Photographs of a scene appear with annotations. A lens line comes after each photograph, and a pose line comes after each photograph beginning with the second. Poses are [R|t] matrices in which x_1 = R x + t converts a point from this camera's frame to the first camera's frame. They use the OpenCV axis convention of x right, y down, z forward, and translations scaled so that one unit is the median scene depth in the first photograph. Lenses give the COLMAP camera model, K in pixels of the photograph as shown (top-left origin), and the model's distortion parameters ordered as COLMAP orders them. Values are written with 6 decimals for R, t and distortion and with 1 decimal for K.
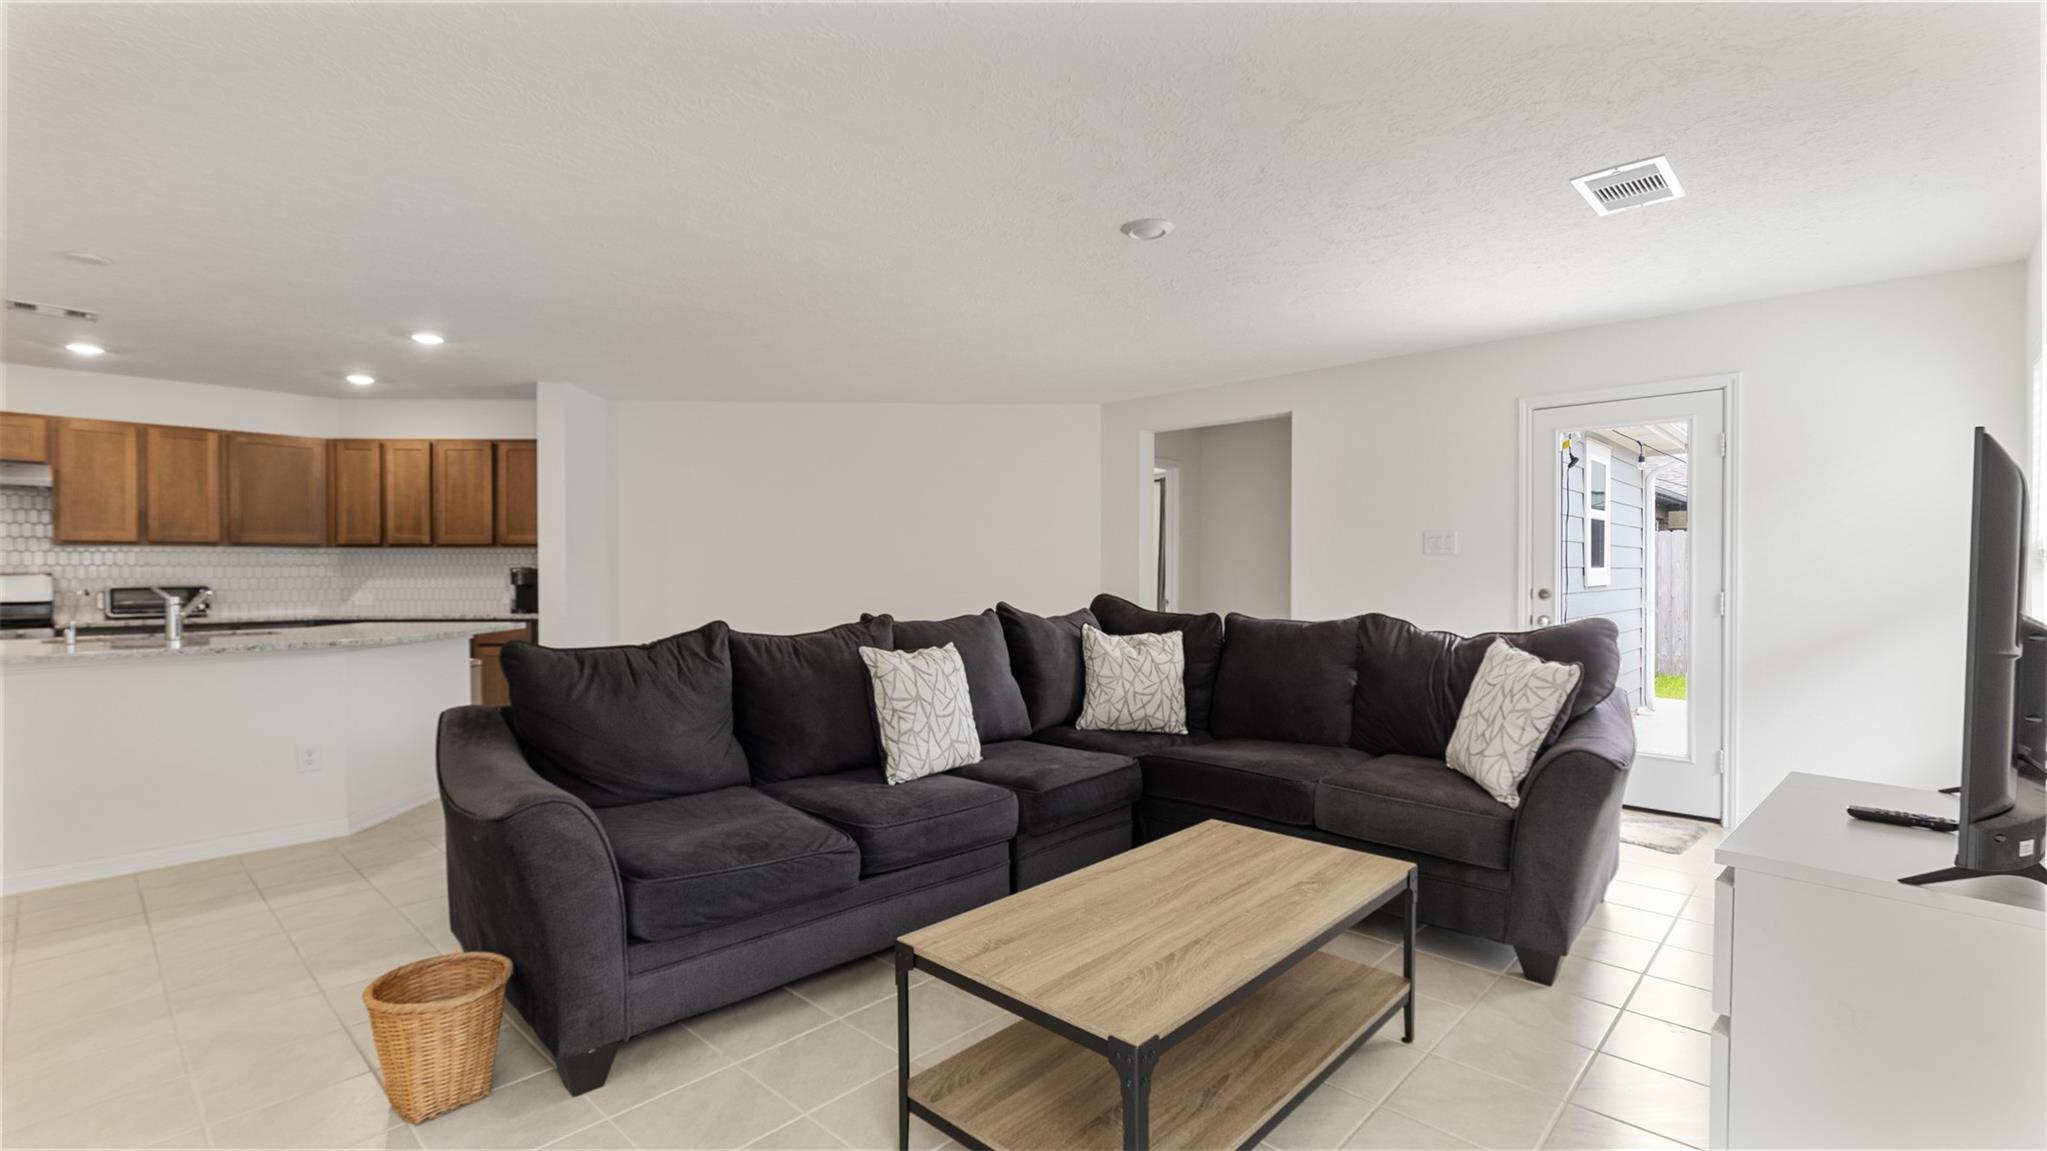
lens RADIAL K [[924.0, 0, 1023.5], [0, 924.0, 575.5], [0, 0, 1]] dist [0.010161, -0.000239]
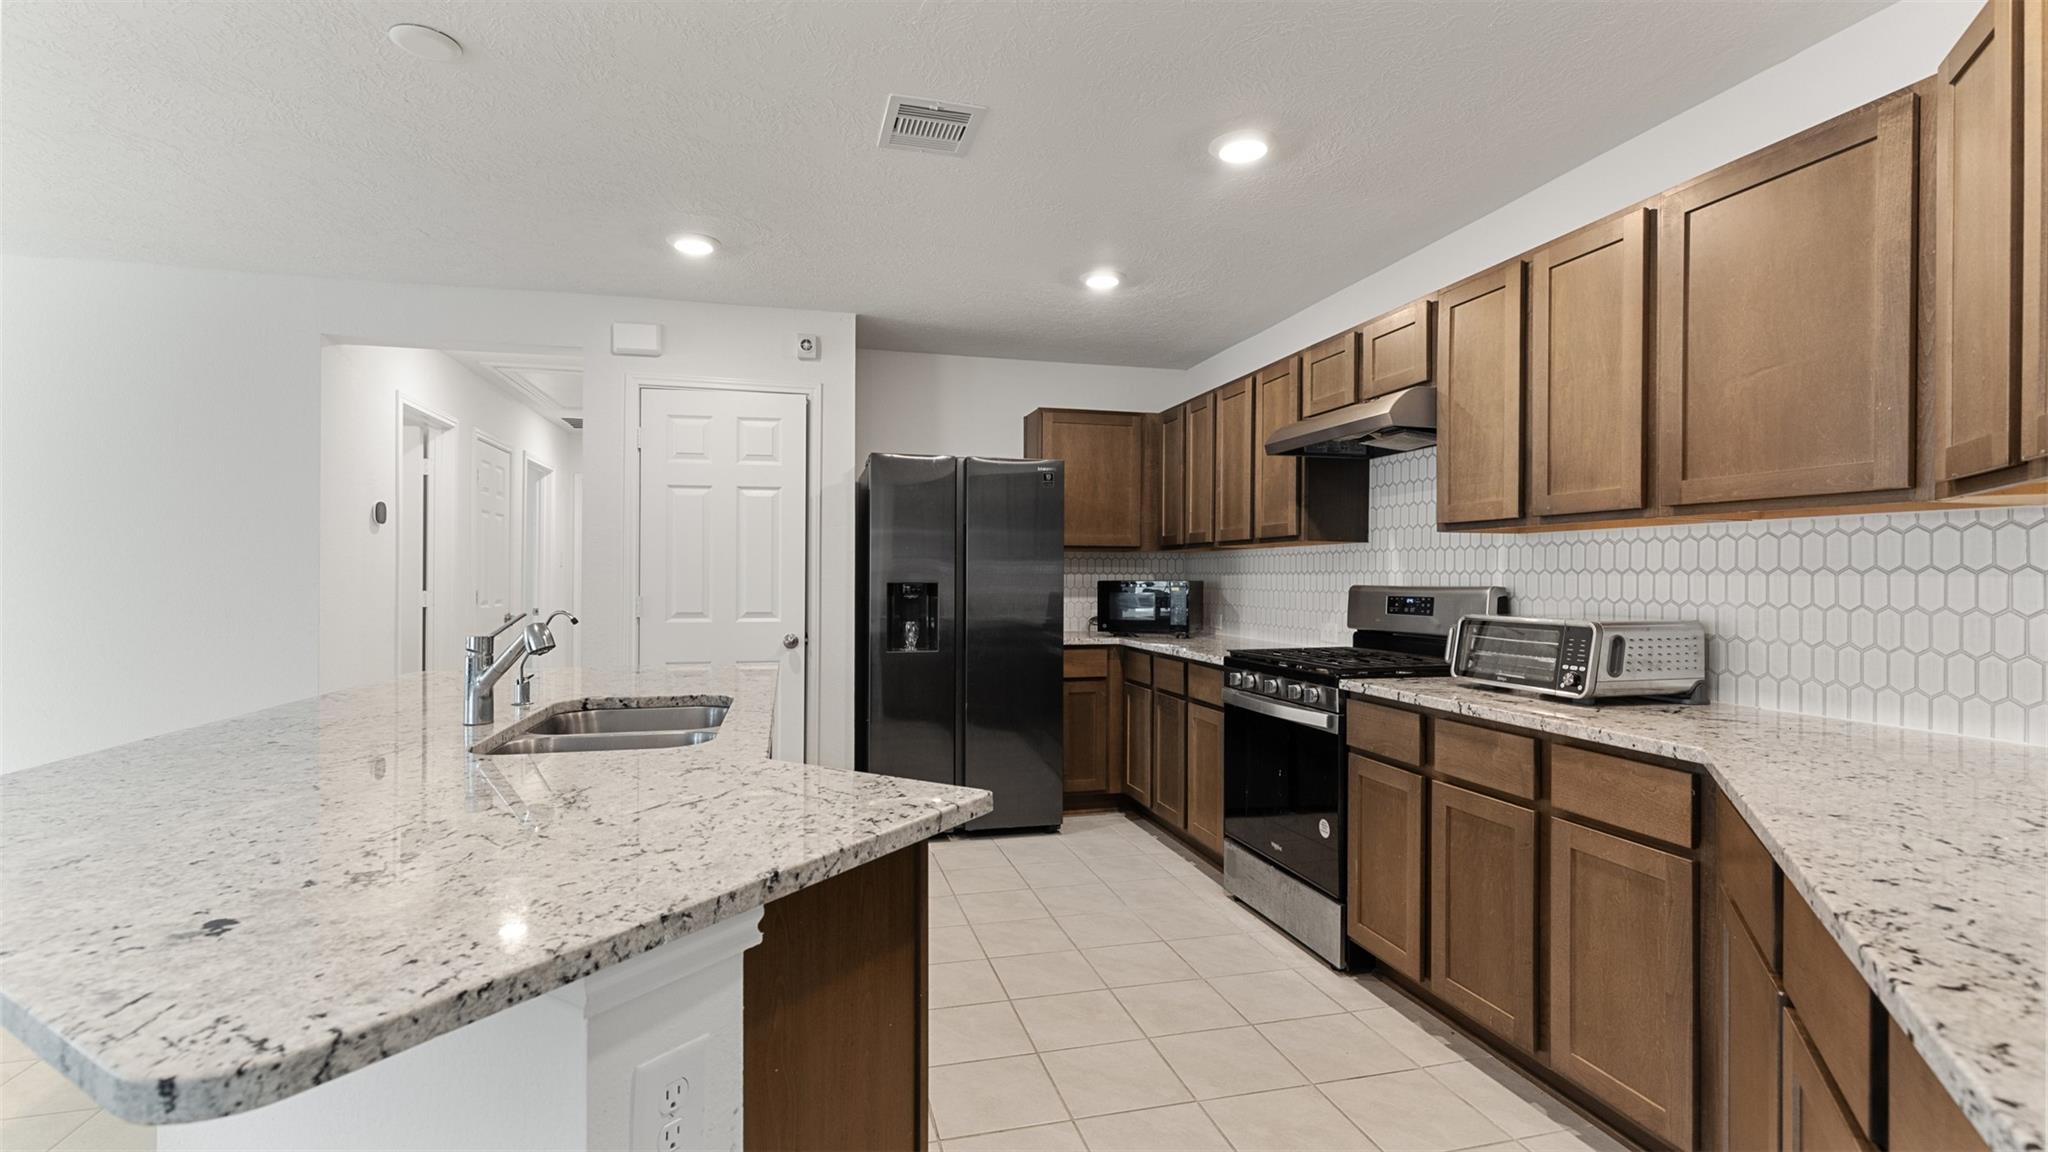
lens RADIAL K [[924.4, 0, 1024.0], [0, 924.4, 576.0], [0, 0, 1]] dist [0.010161, -0.000239]
pose [[-0.536229, 0.000138, -0.844072, -0.624670], [-0.008693, 0.999946, 0.005687, -0.013124], [0.844027, 0.010387, -0.536199, 1.449284]]
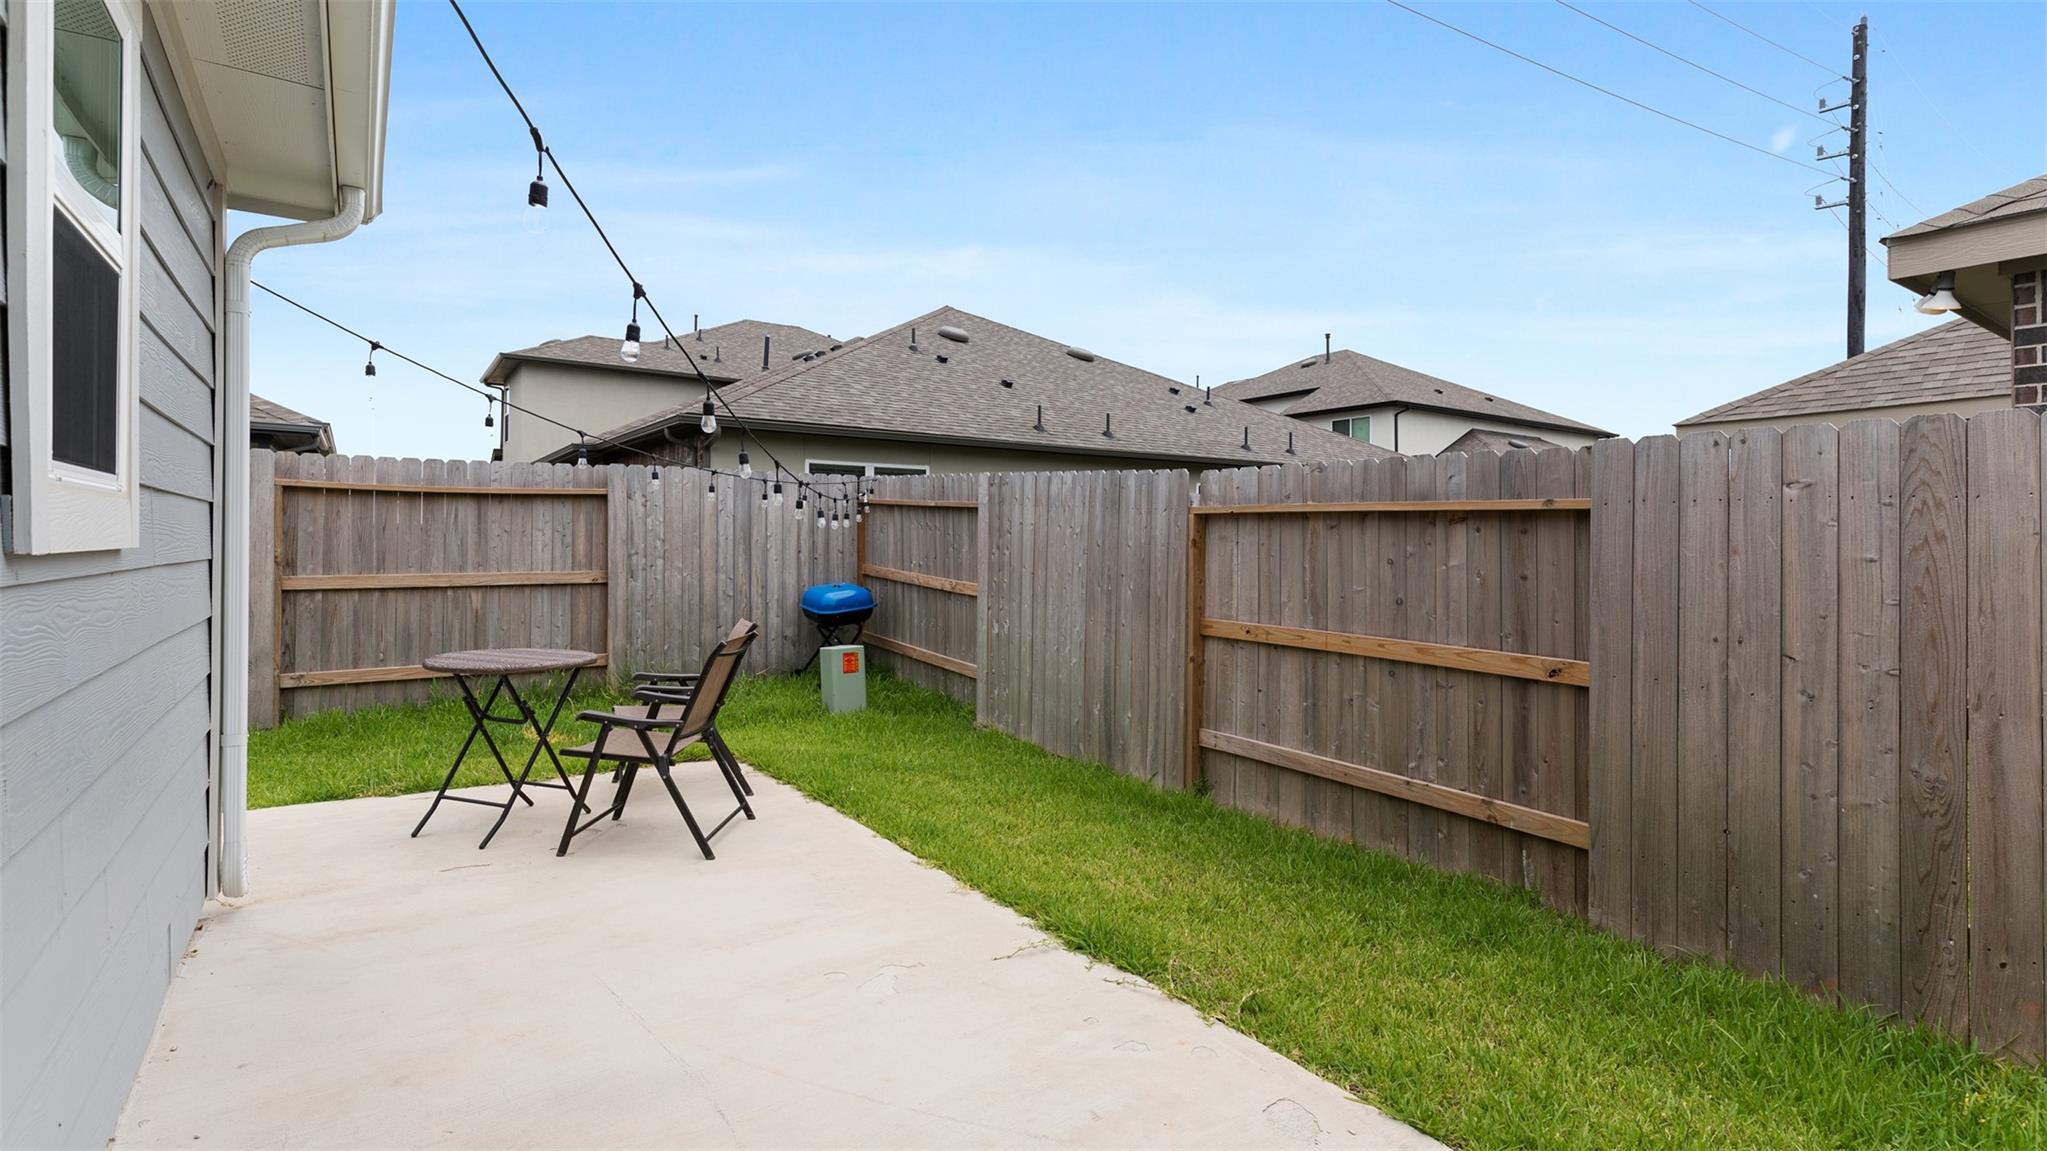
lens RADIAL K [[933.3, 0, 1023.5], [0, 933.3, 575.5], [0, 0, 1]] dist [0.012832, -0.000261]
pose [[0.195166, -0.033324, 0.980204, 0.750766], [0.001526, 0.999432, 0.033674, 0.016425], [-0.980769, -0.005077, 0.195106, 1.256957]]
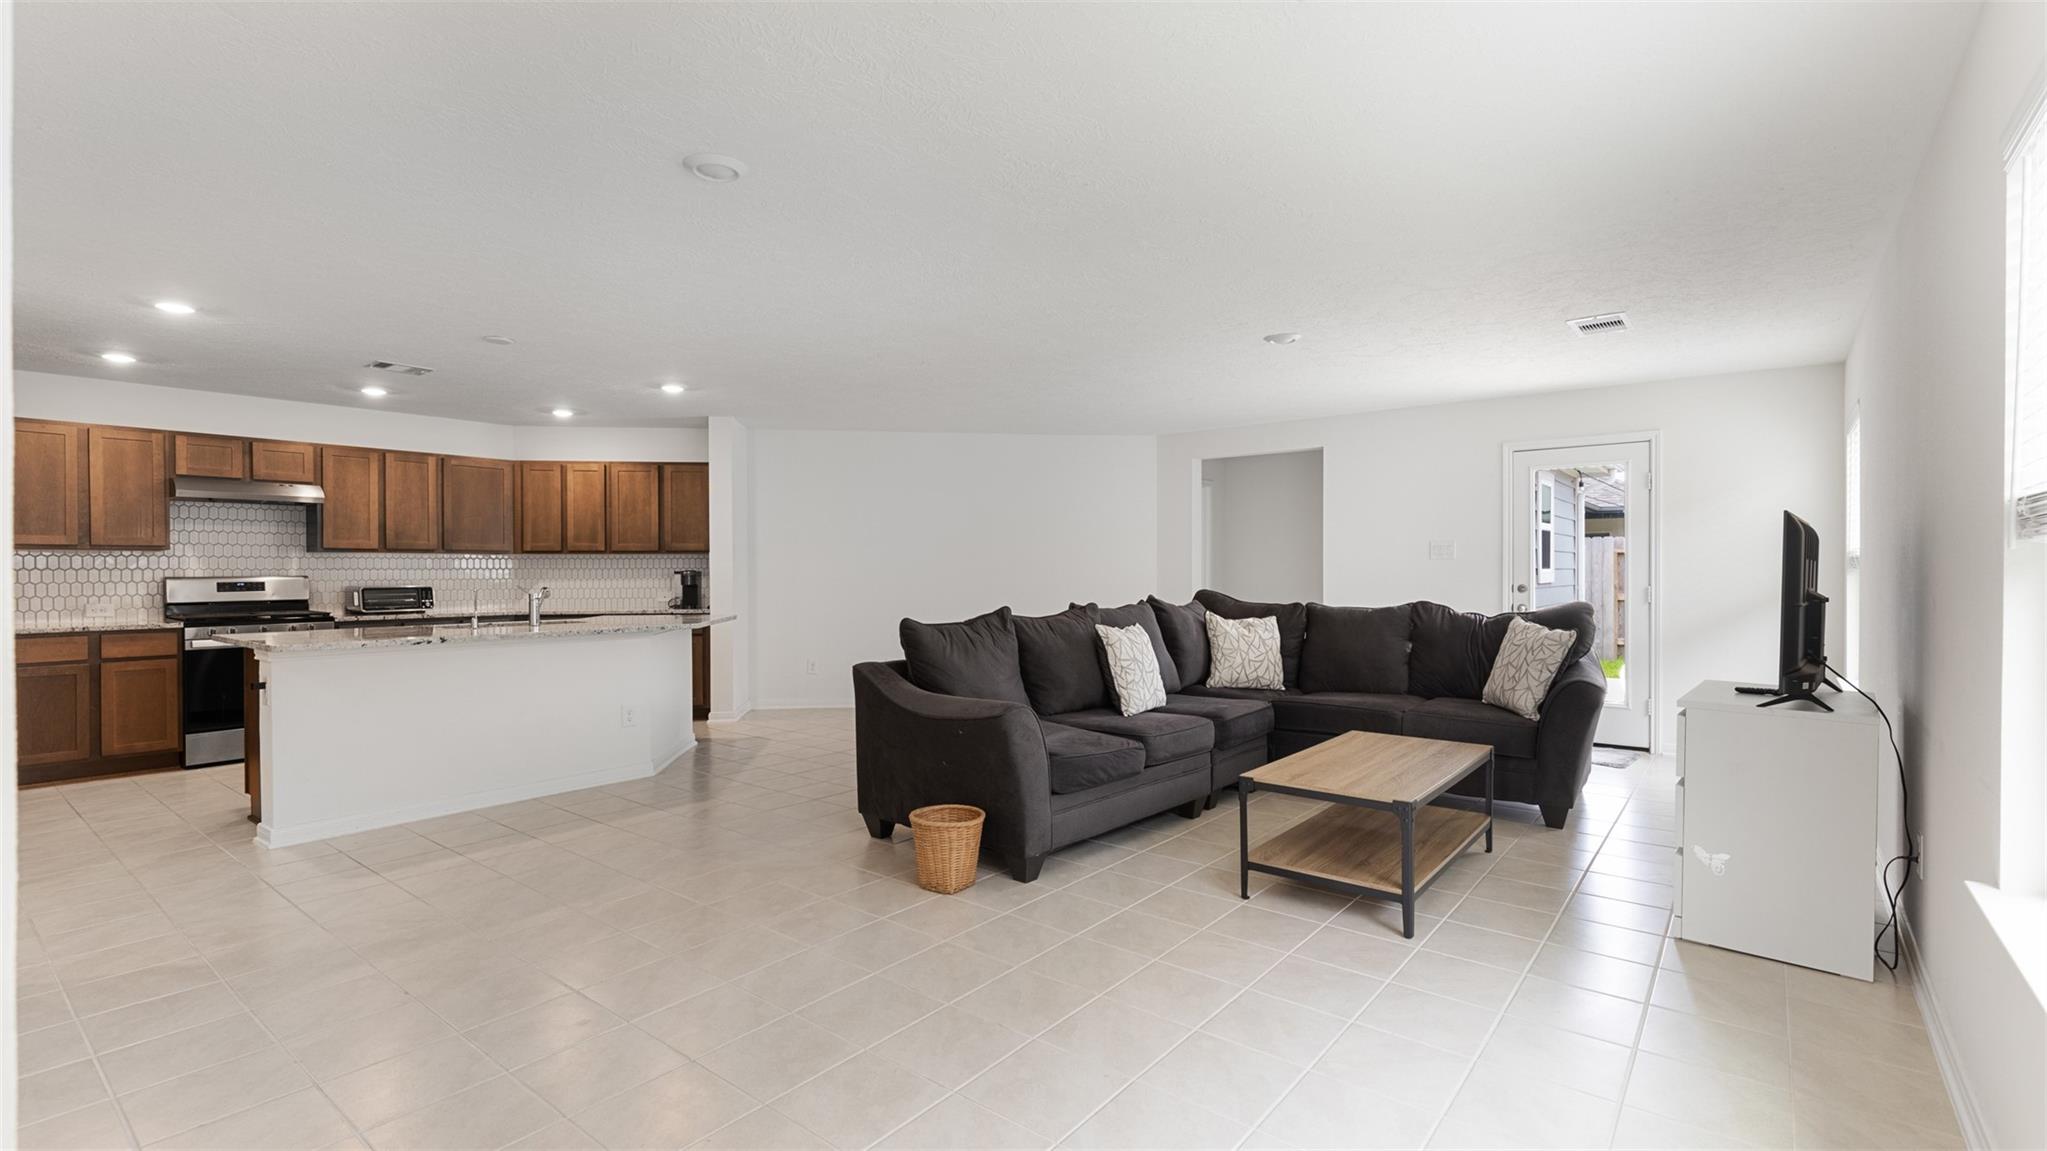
lens RADIAL K [[933.3, 0, 1023.5], [0, 933.3, 575.5], [0, 0, 1]] dist [0.012832, -0.000261]
pose [[0.996875, -0.002250, 0.078964, -0.317439], [0.002443, 0.999994, -0.002355, 0.002905], [-0.078958, 0.002541, 0.996875, -0.355140]]
